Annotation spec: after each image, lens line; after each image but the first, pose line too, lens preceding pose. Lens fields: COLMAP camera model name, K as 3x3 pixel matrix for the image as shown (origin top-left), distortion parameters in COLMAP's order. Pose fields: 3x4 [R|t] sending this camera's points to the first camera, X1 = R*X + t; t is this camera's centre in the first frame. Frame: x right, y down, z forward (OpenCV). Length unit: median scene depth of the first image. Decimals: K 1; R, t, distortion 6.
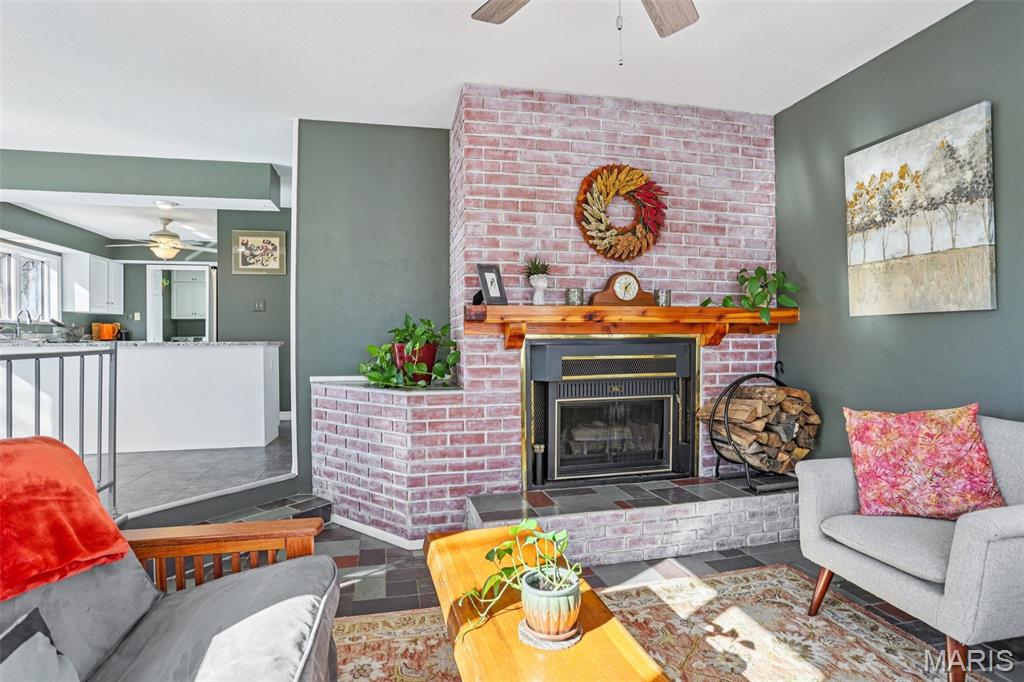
lens RADIAL K [[516.1, 0, 507.3], [0, 516.1, 340.7], [0, 0, 1]] dist [-0.036468, 0.005674]
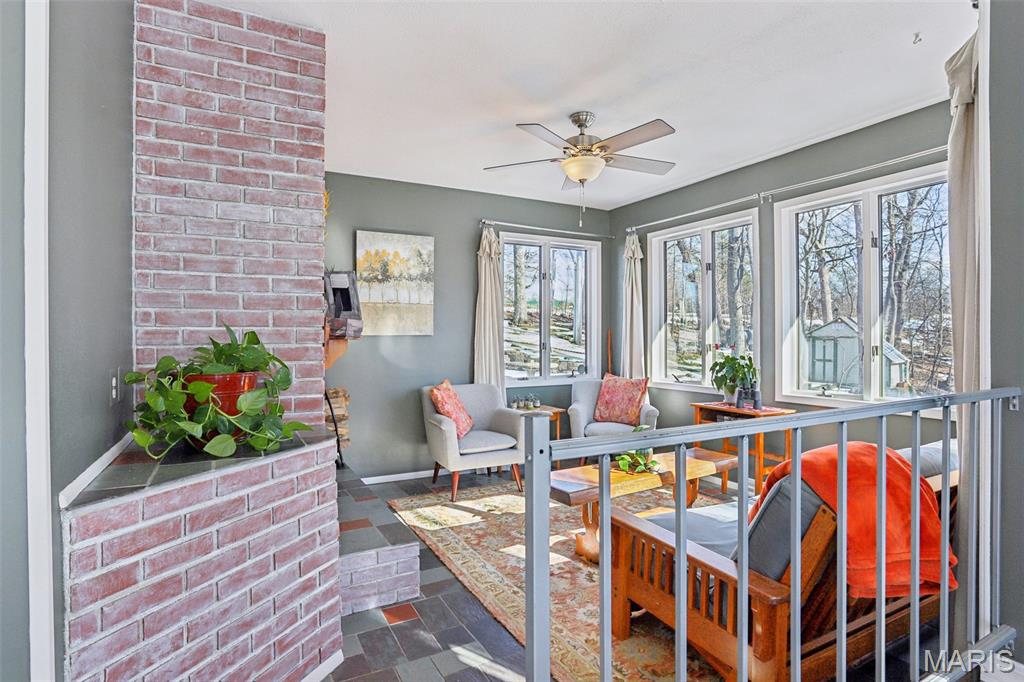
lens RADIAL K [[516.1, 0, 508.8], [0, 516.1, 337.6], [0, 0, 1]] dist [-0.036468, 0.005674]
pose [[-0.269161, 0.005298, 0.963081, -1.151210], [0.004862, 0.999980, -0.004142, -0.039170], [-0.963083, 0.003567, -0.269182, 1.202414]]
